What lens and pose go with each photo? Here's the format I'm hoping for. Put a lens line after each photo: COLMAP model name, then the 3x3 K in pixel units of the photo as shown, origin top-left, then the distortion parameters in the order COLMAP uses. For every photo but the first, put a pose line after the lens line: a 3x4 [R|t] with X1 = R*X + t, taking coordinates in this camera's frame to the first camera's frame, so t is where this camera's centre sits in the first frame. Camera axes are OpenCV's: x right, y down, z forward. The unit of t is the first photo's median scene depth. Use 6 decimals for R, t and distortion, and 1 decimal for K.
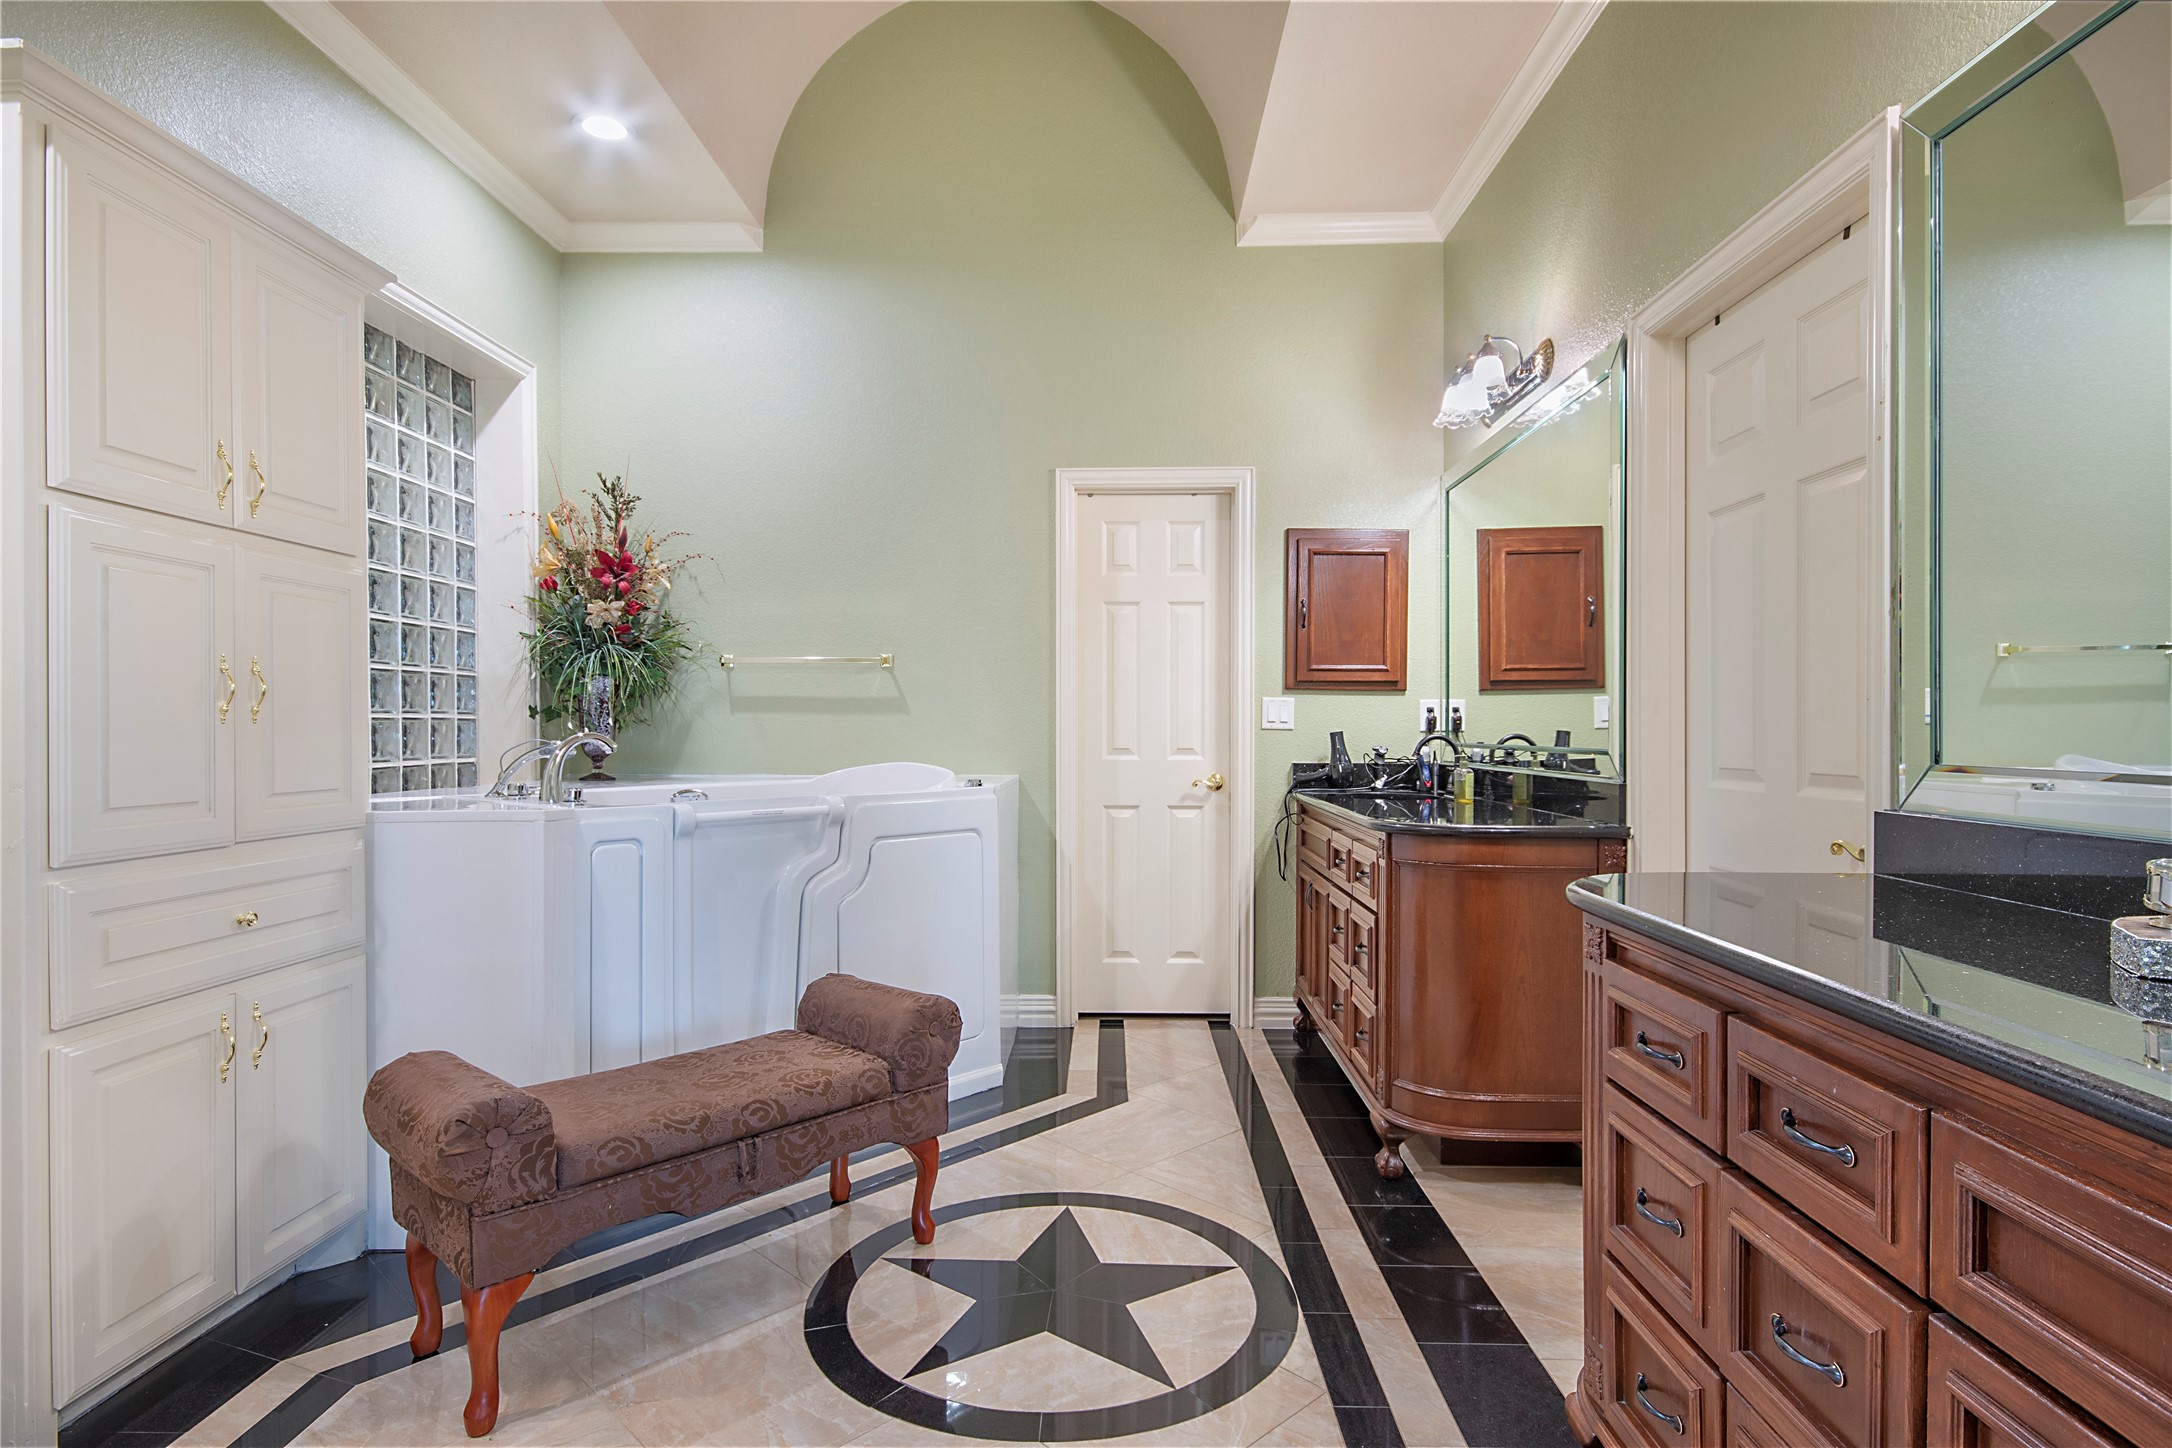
lens RADIAL K [[1139.9, 0, 1091.2], [0, 1139.9, 716.1], [0, 0, 1]] dist [0.002080, 0.002640]
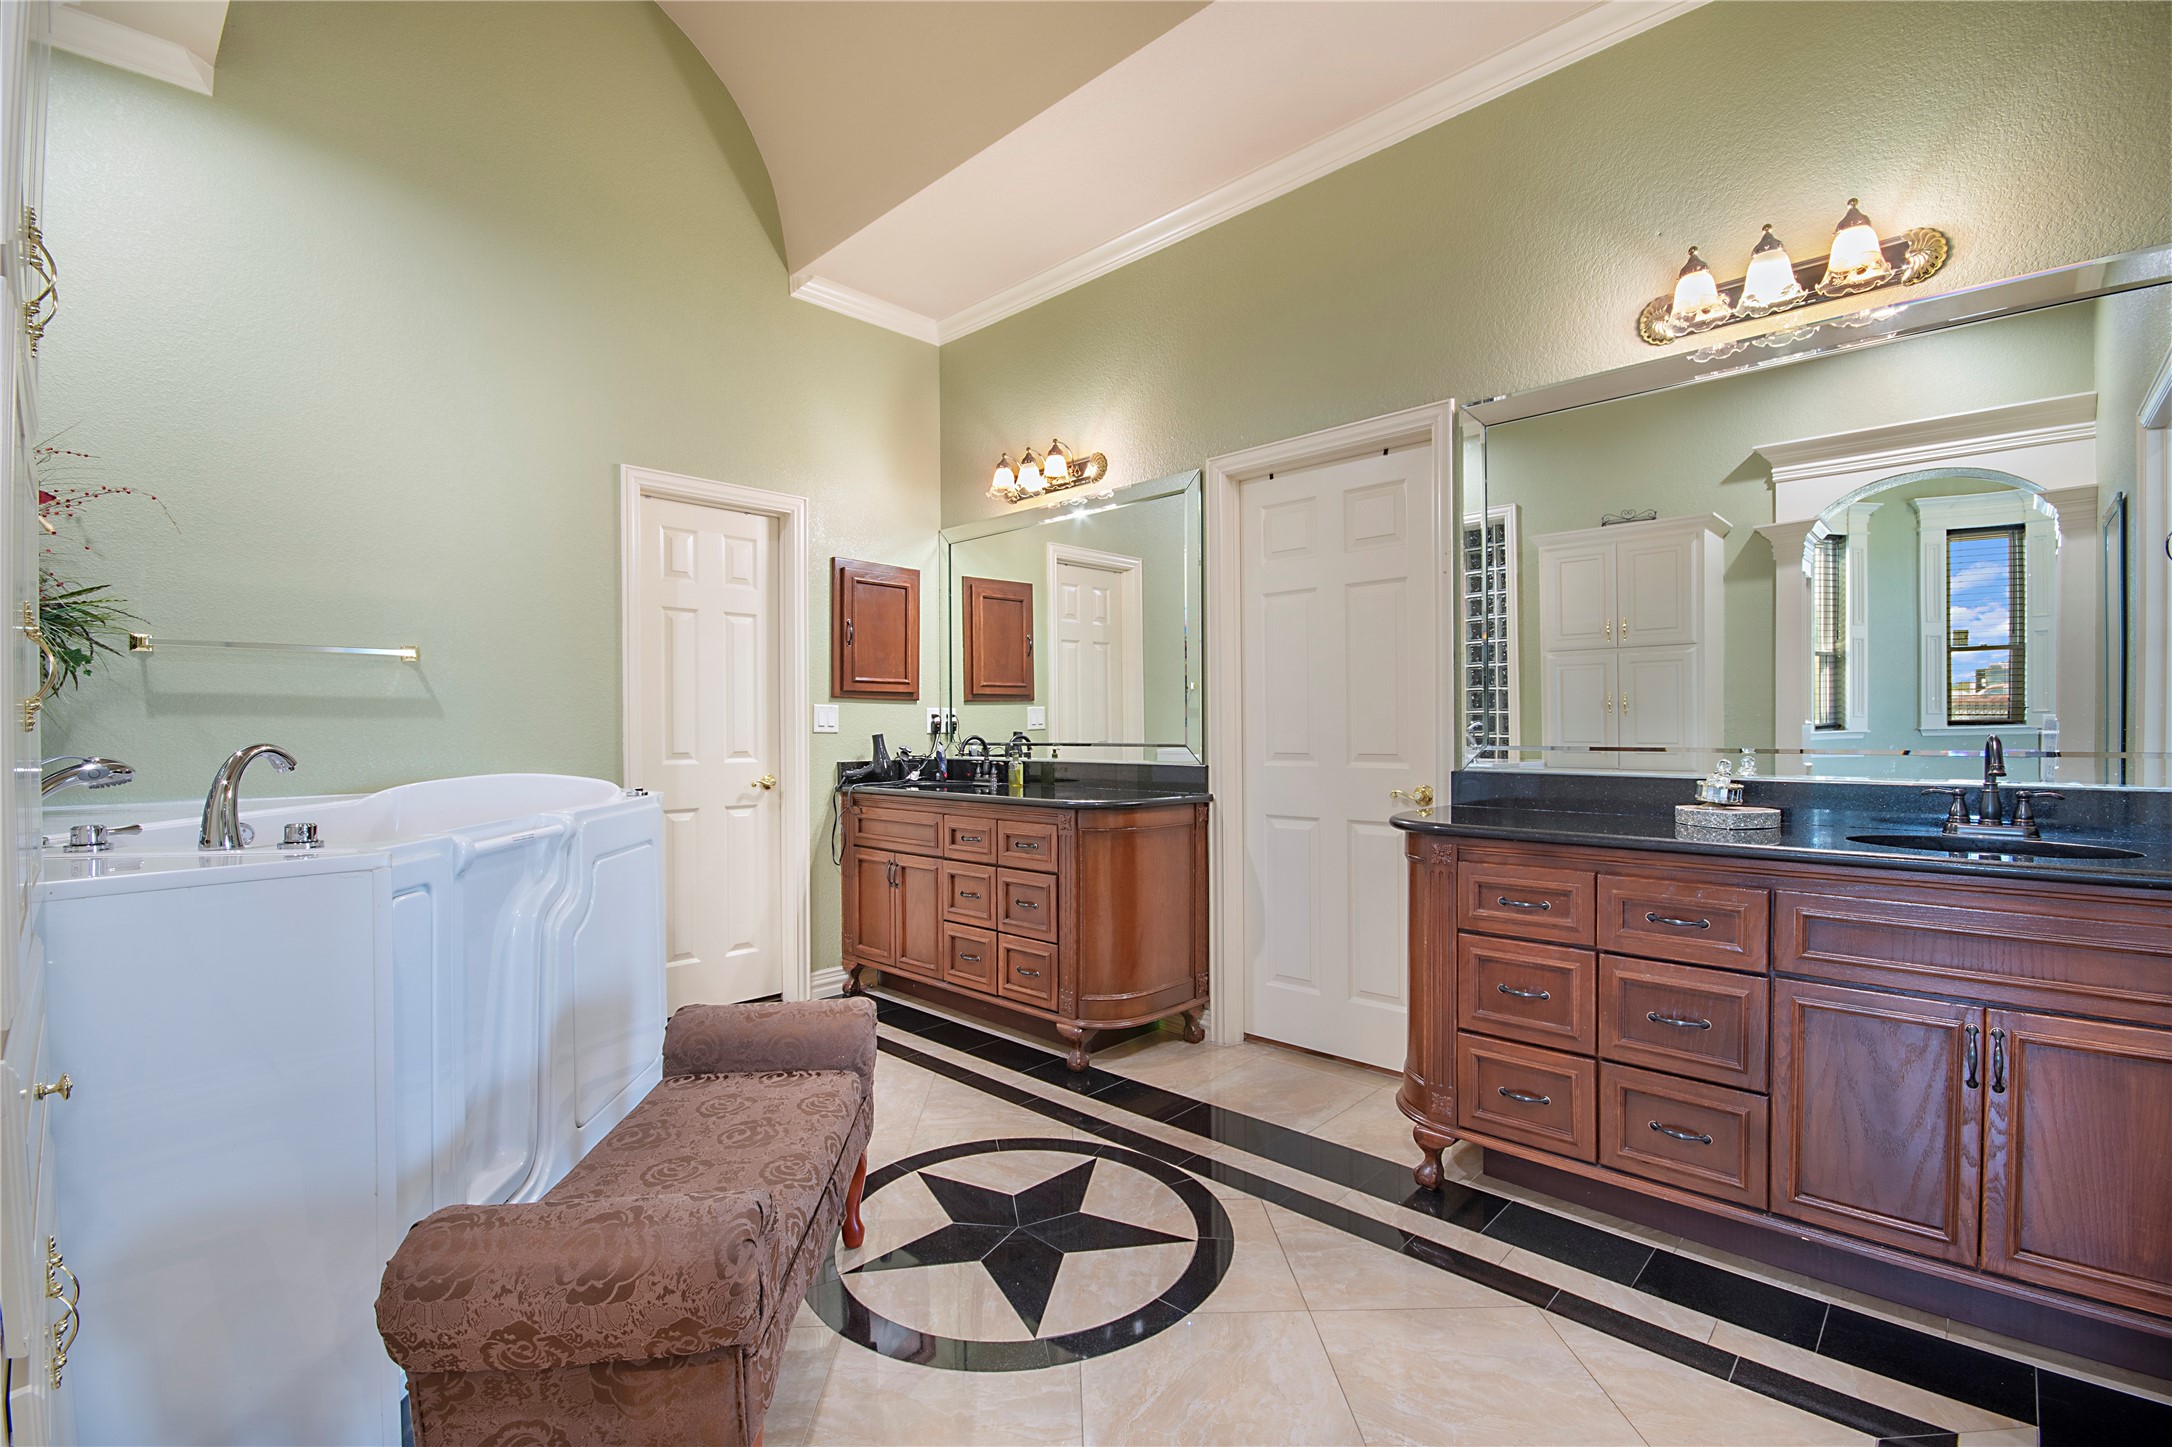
lens RADIAL K [[960.6, 0, 1099.2], [0, 960.6, 715.5], [0, 0, 1]] dist [0.006656, -0.009448]
pose [[0.668704, 0.004879, 0.743512, -0.368405], [-0.000590, 0.999982, -0.006032, 0.000100], [-0.743528, 0.003595, 0.668695, 0.159134]]
